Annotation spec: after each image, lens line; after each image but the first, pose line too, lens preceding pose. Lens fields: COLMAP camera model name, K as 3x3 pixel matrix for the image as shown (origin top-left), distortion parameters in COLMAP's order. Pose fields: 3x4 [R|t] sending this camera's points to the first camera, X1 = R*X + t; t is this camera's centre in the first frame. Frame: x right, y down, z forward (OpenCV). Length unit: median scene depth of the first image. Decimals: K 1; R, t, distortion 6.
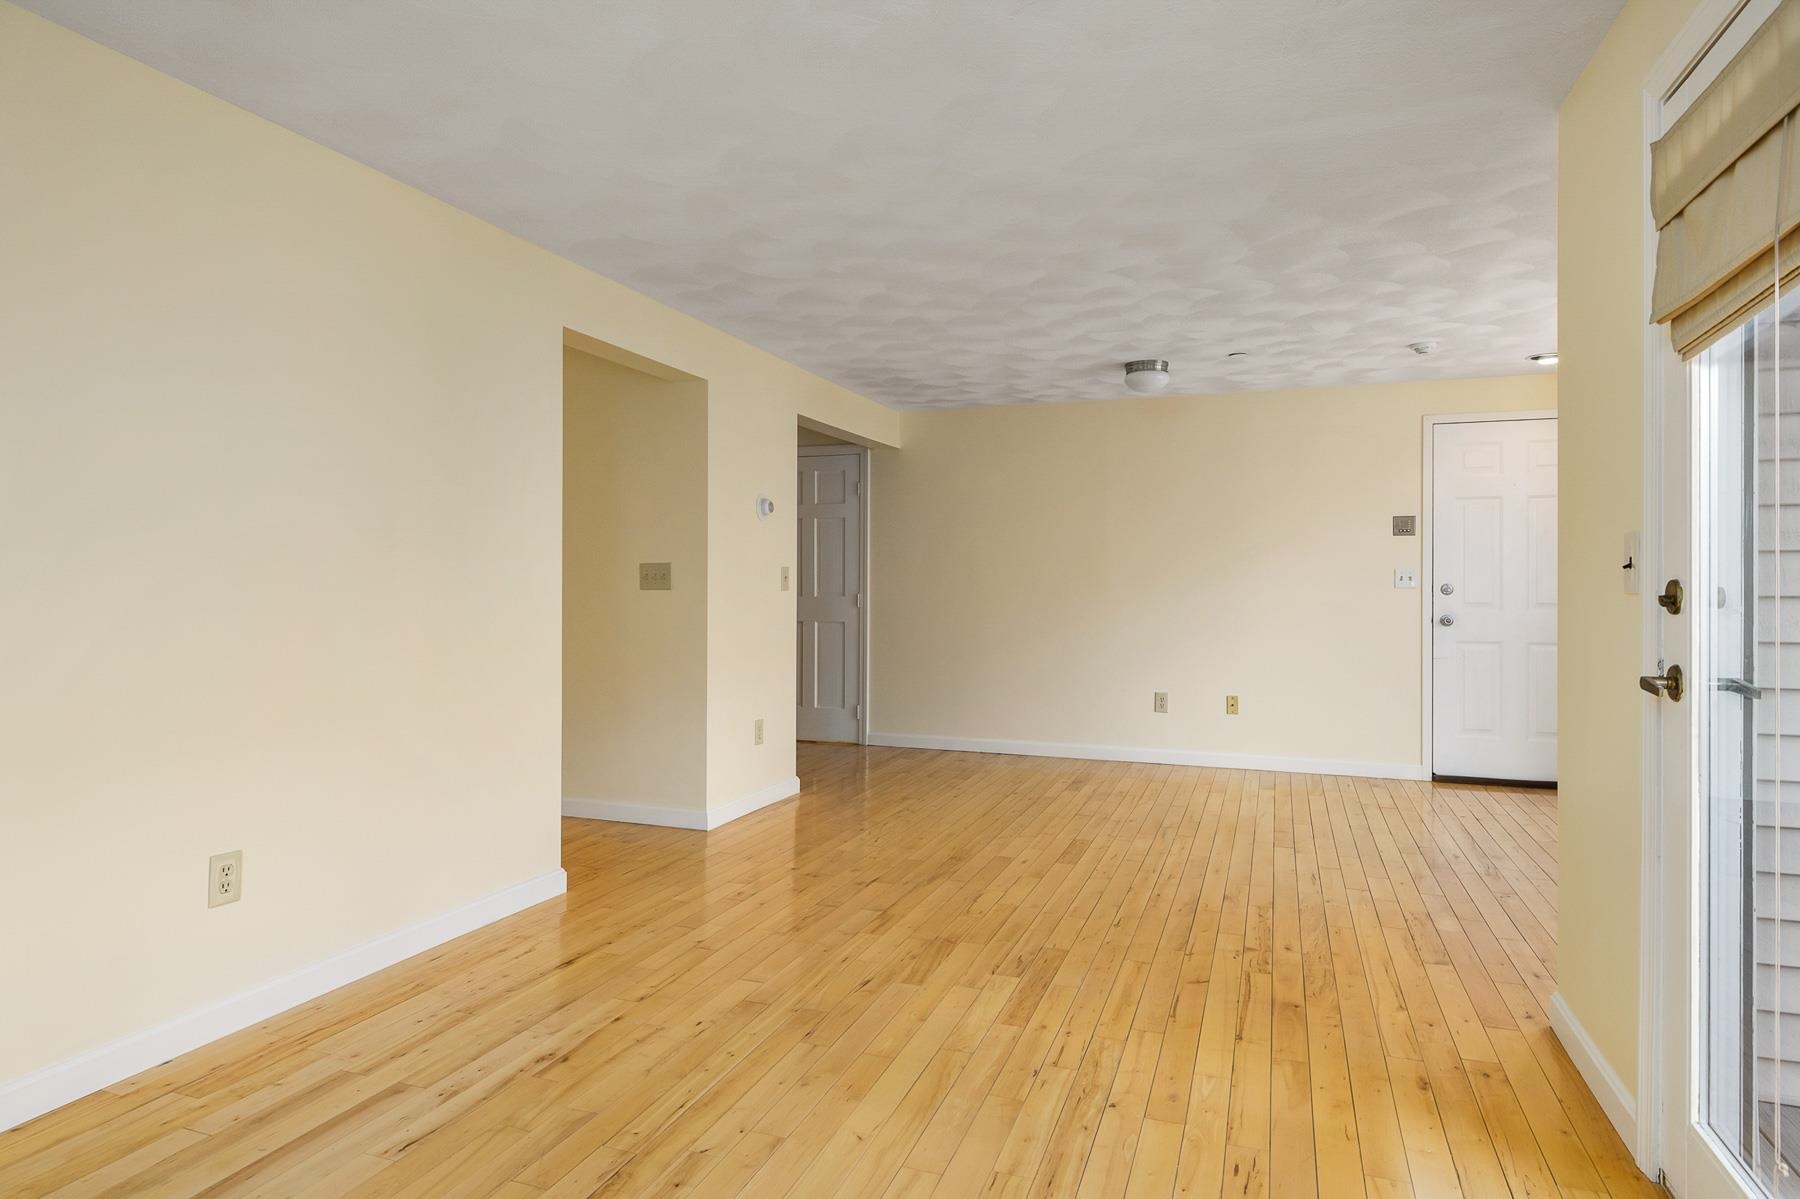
lens RADIAL K [[1020.0, 0, 904.7], [0, 1020.0, 577.5], [0, 0, 1]] dist [0.001802, 0.000010]
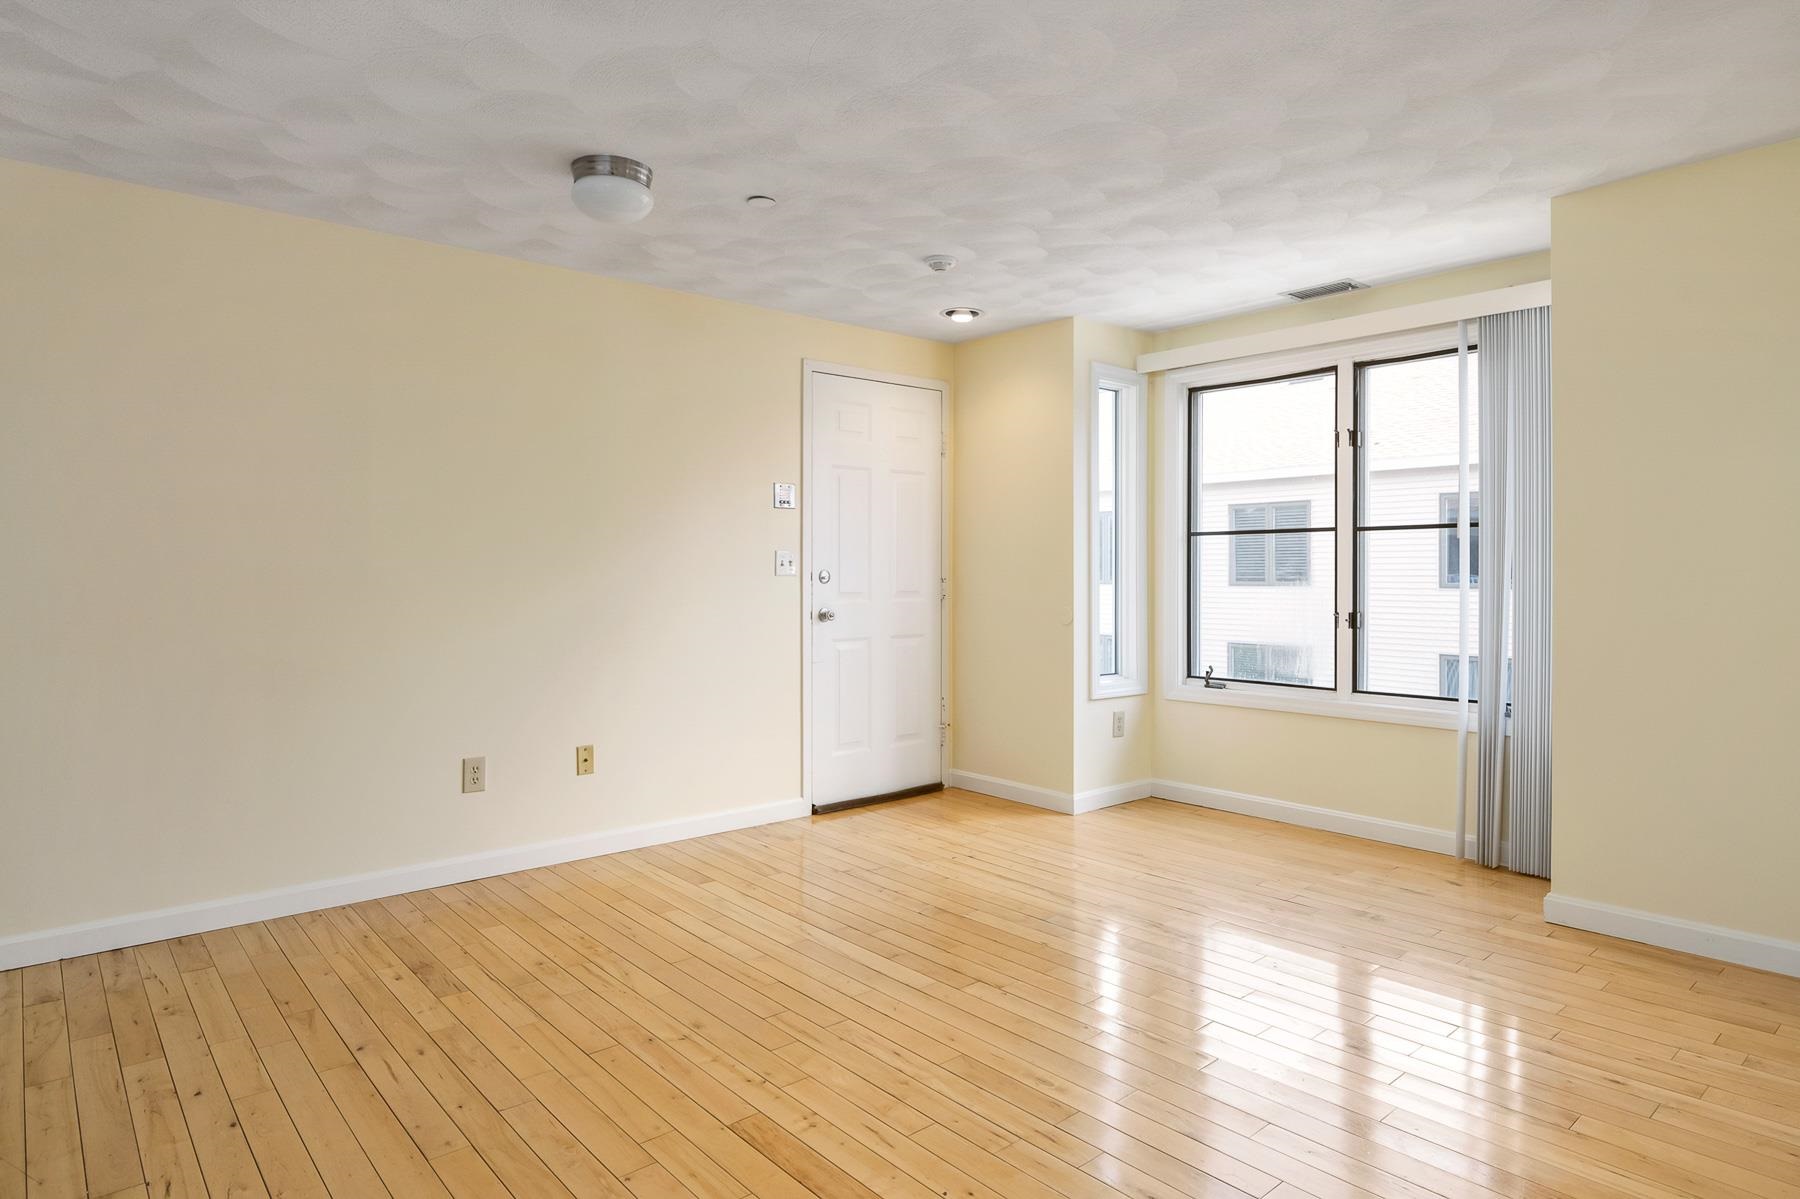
lens RADIAL K [[1020.0, 0, 904.7], [0, 1020.0, 577.5], [0, 0, 1]] dist [0.001802, 0.000010]
pose [[0.483487, -0.011020, 0.875282, -0.285386], [-0.001764, 0.999906, 0.013564, 0.001816], [-0.875350, -0.008102, 0.483422, 1.022407]]
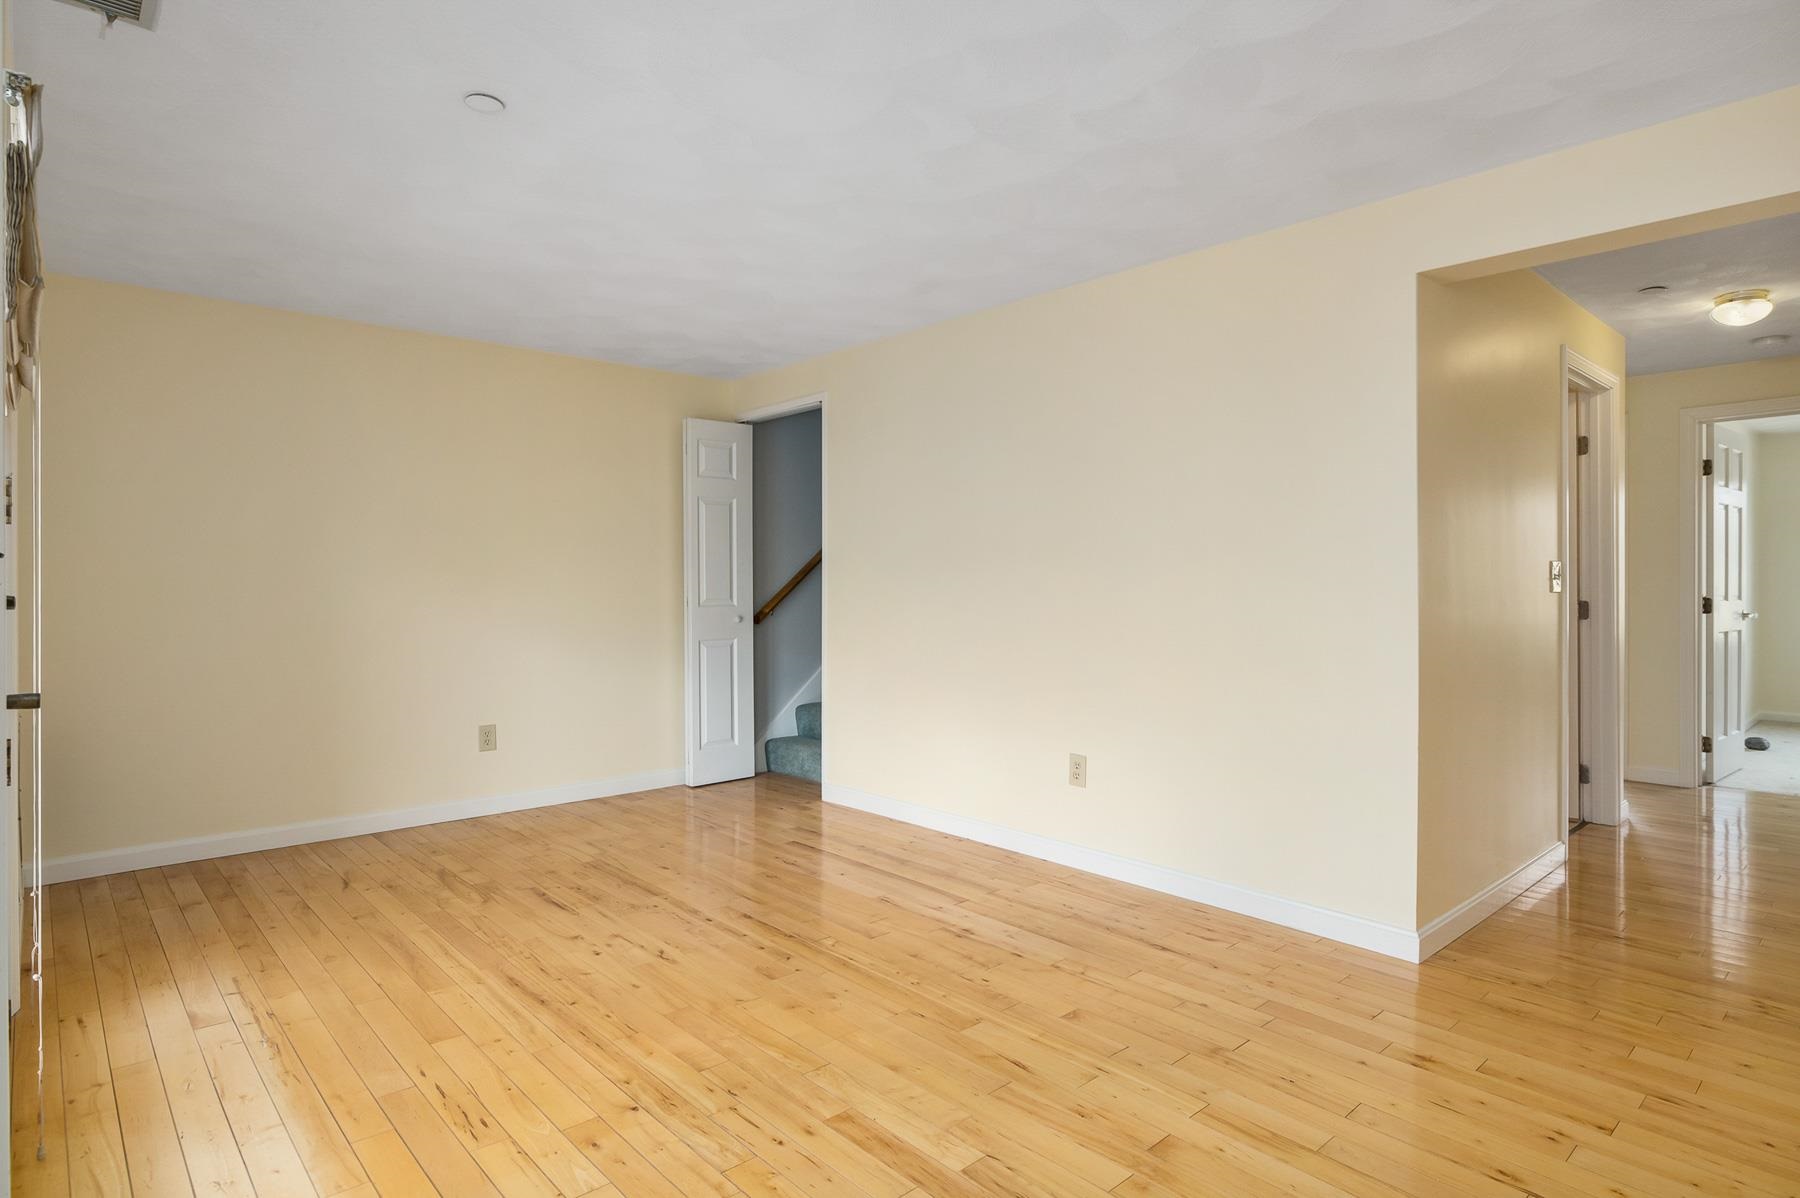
lens RADIAL K [[966.9, 0, 901.3], [0, 966.9, 582.2], [0, 0, 1]] dist [-0.002037, -0.000512]
pose [[-0.465080, -0.003812, -0.885260, 0.640919], [0.002114, 0.999983, -0.005417, 0.006413], [0.885266, -0.004391, -0.465064, 1.165105]]
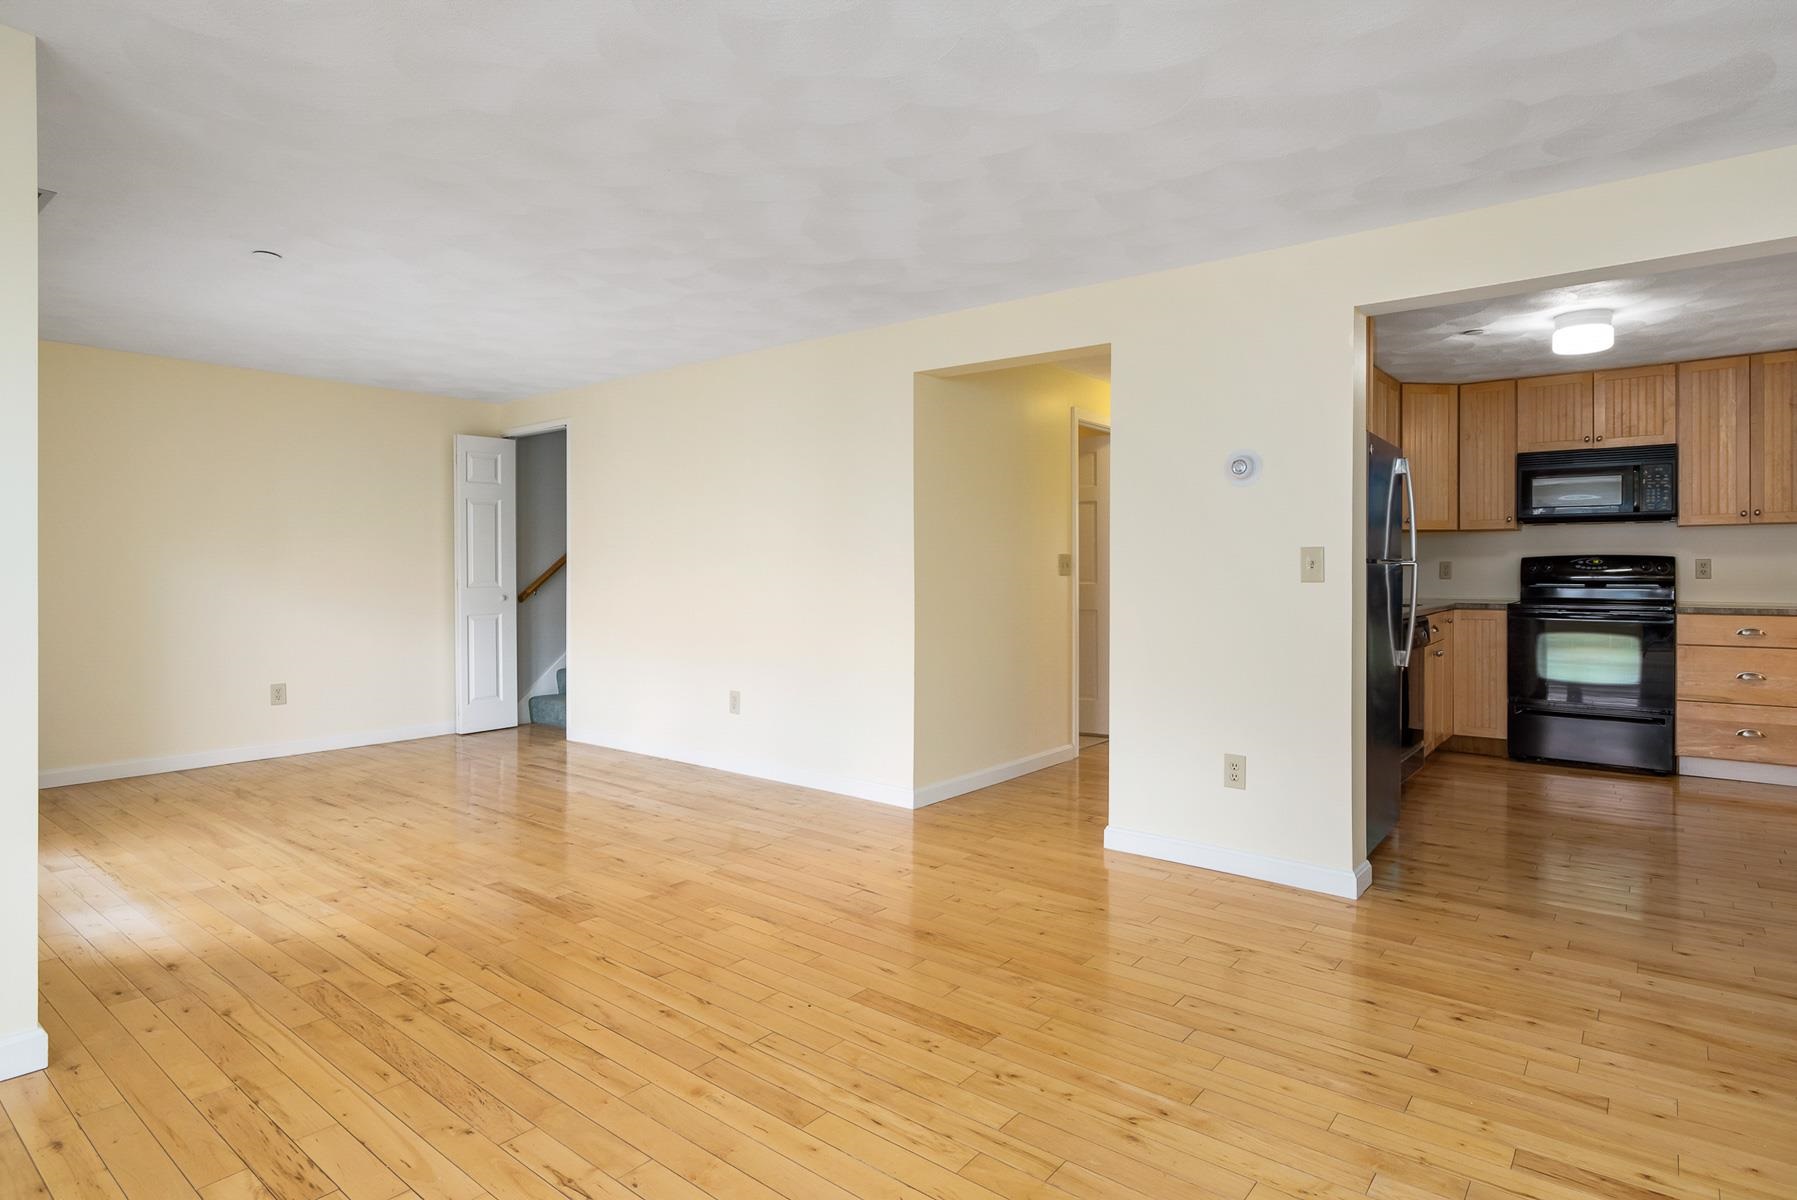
lens RADIAL K [[963.8, 0, 904.2], [0, 963.8, 569.5], [0, 0, 1]] dist [-0.000900, -0.000384]
pose [[-0.318402, -0.003081, -0.947951, 0.974658], [0.002114, 0.999990, -0.003960, 0.010005], [0.947954, -0.003265, -0.318392, 1.615821]]
